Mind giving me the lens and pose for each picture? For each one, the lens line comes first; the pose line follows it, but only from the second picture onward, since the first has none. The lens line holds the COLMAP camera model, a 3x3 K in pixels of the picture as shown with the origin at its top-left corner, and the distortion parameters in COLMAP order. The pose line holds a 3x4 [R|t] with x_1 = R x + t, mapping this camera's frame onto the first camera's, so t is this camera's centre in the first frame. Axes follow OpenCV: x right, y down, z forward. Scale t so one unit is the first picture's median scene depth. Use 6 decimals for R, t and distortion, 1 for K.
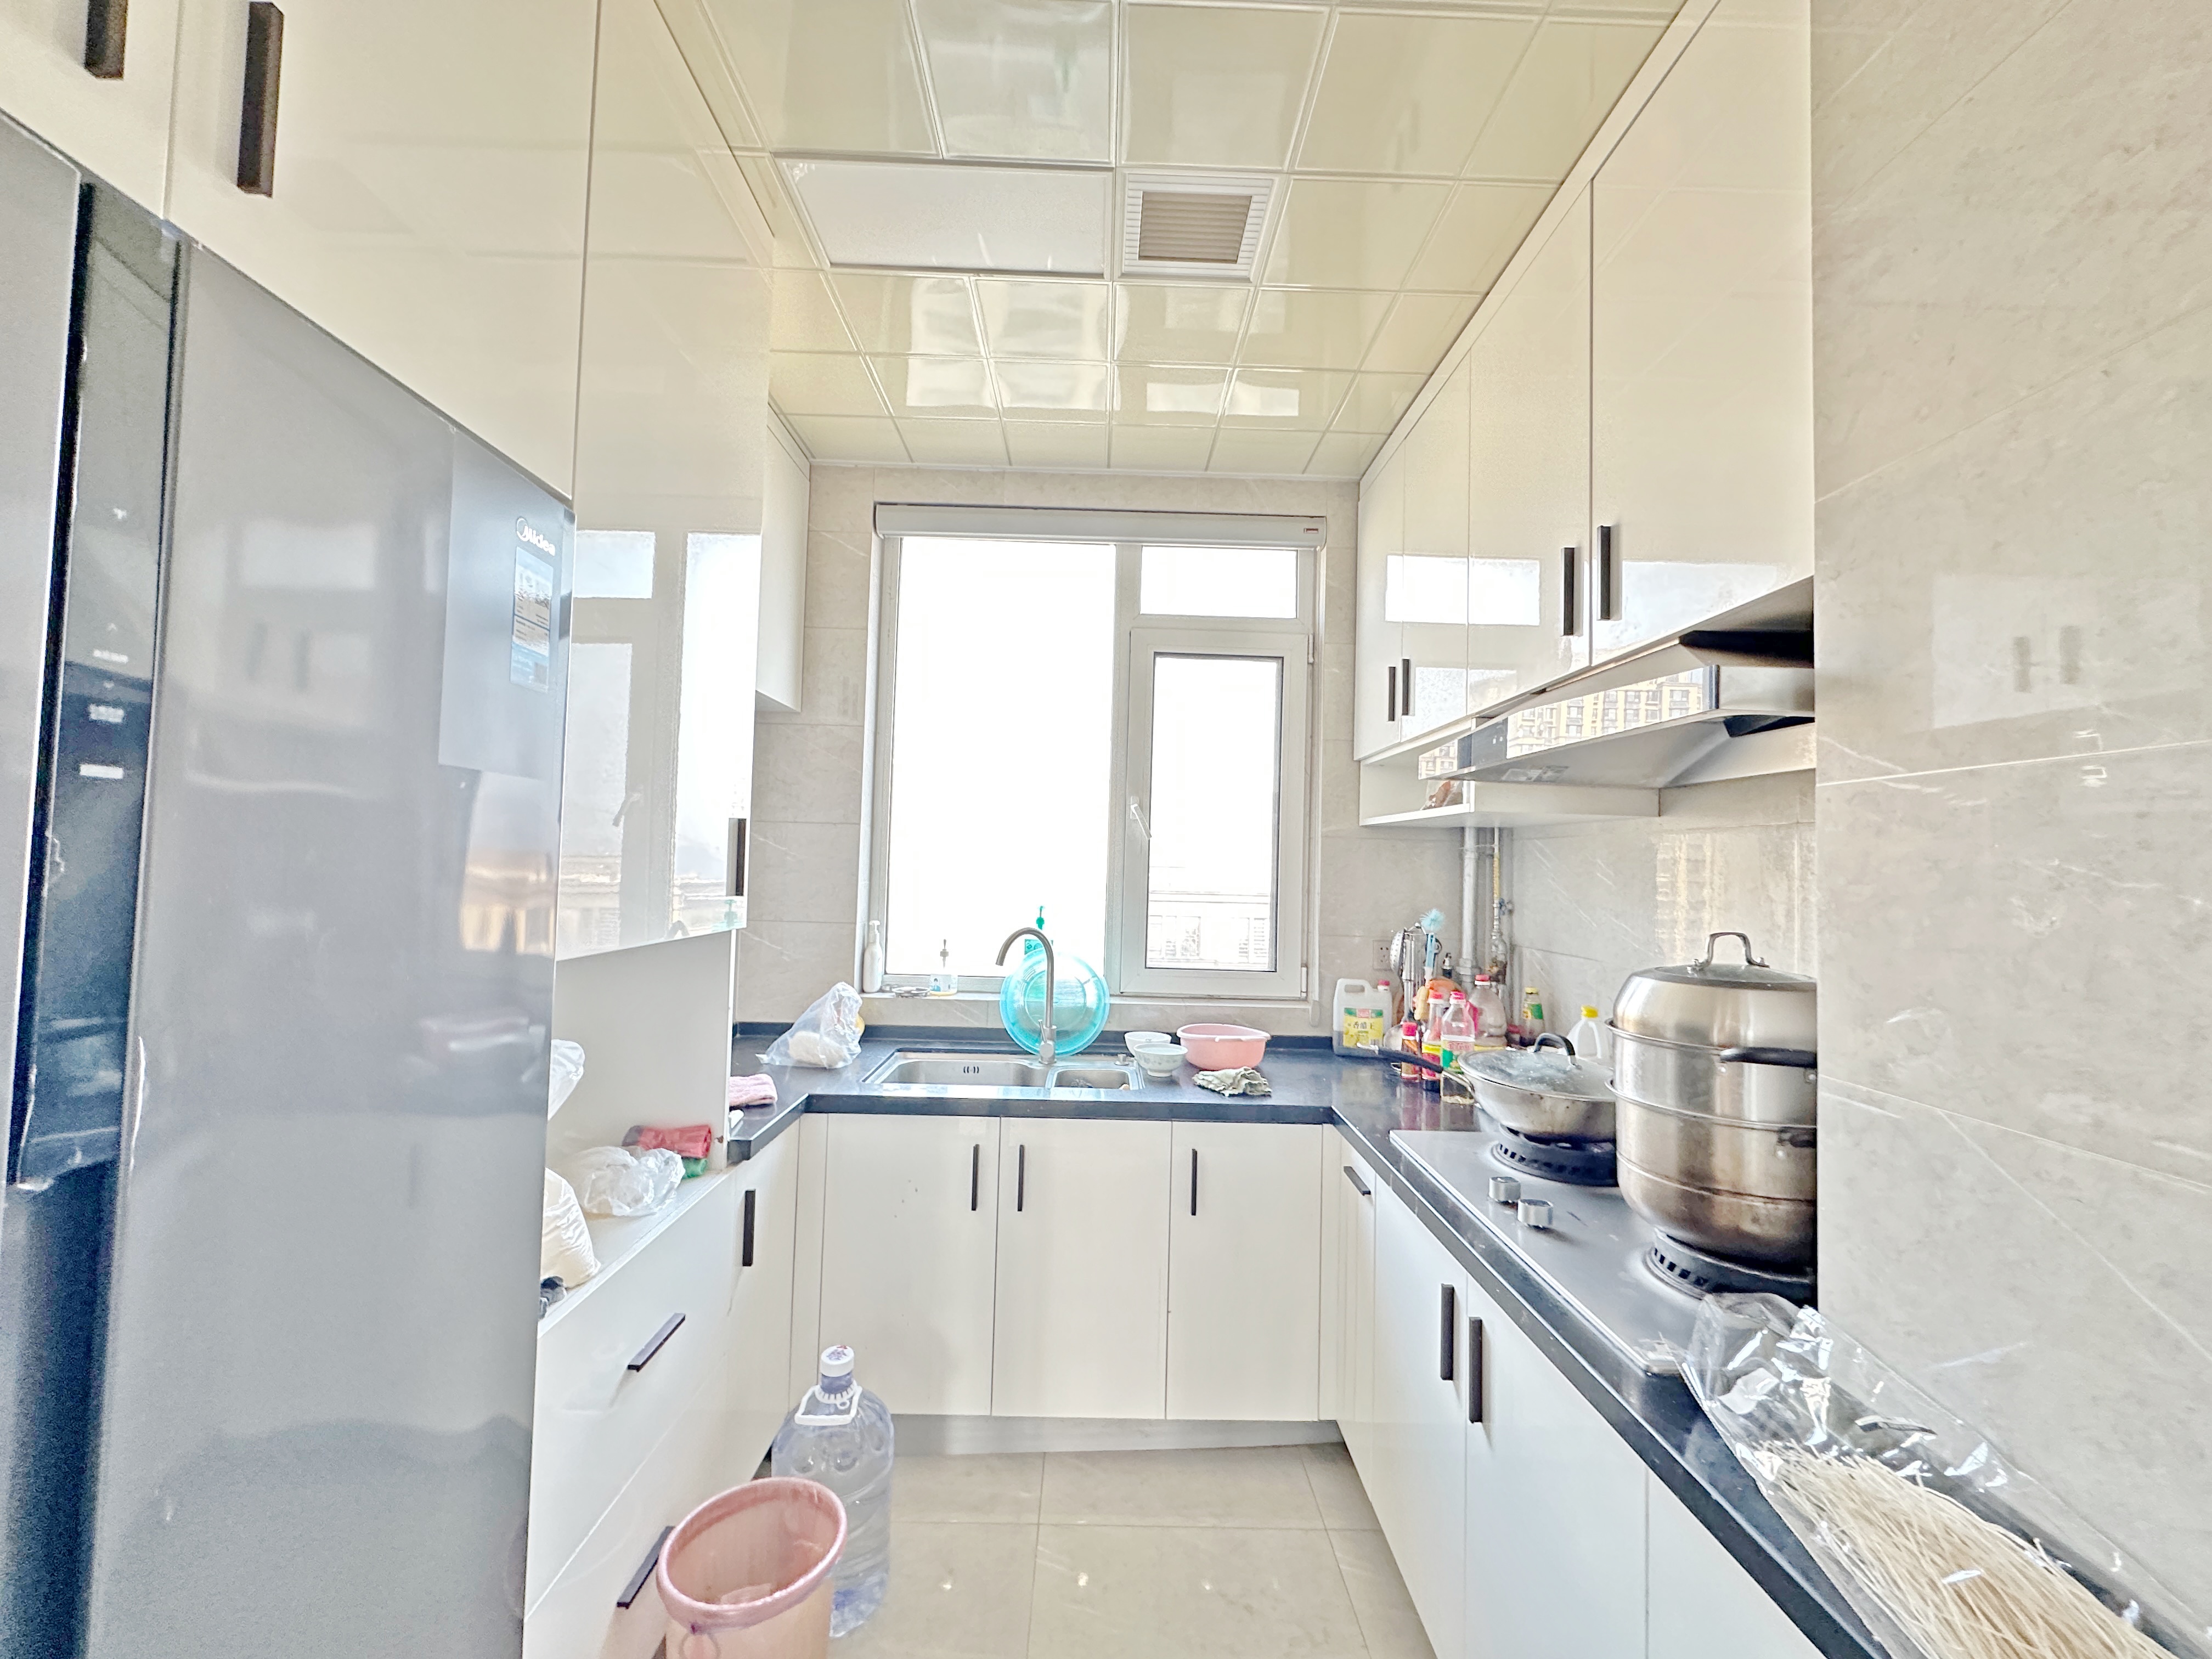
lens RADIAL K [[891.3, 0, 1107.1], [0, 891.3, 830.9], [0, 0, 1]] dist [0.004377, 0.000182]
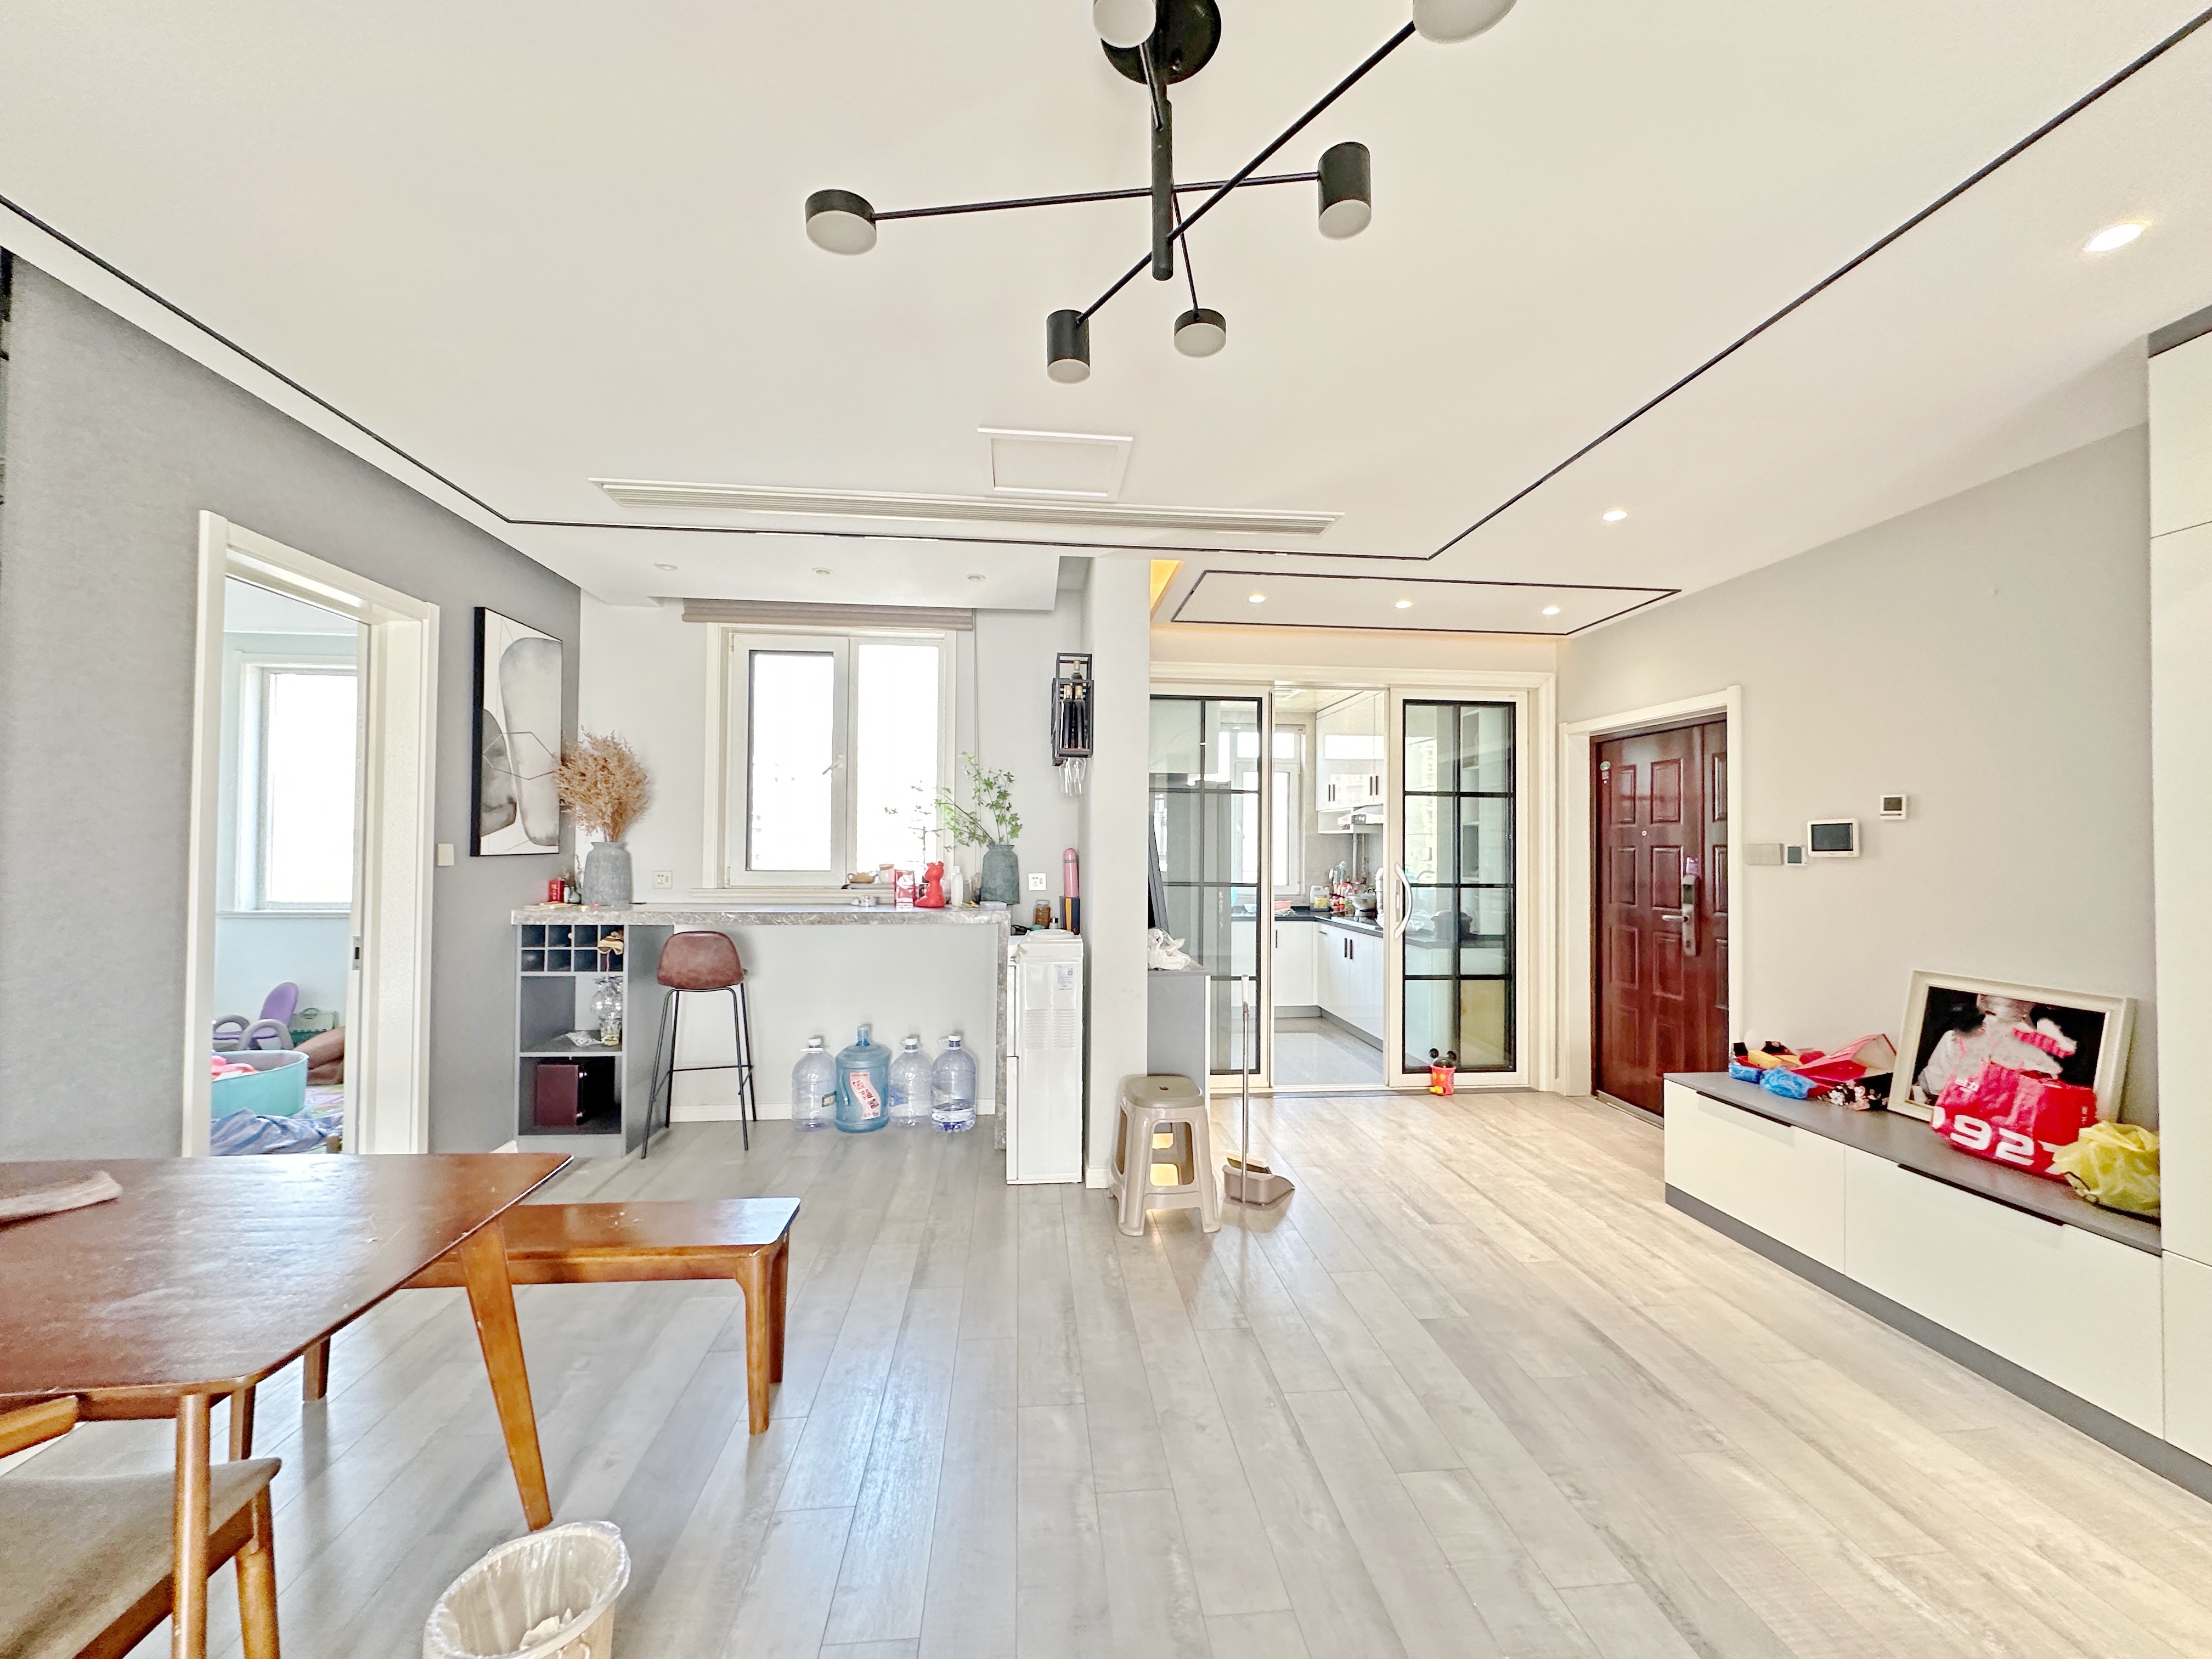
lens RADIAL K [[891.3, 0, 1106.3], [0, 891.3, 829.5], [0, 0, 1]] dist [0.004377, 0.000182]
pose [[0.996169, -0.016980, 0.085786, -0.695572], [0.014500, 0.999461, 0.029452, -0.121845], [-0.086239, -0.028095, 0.995878, -1.953107]]
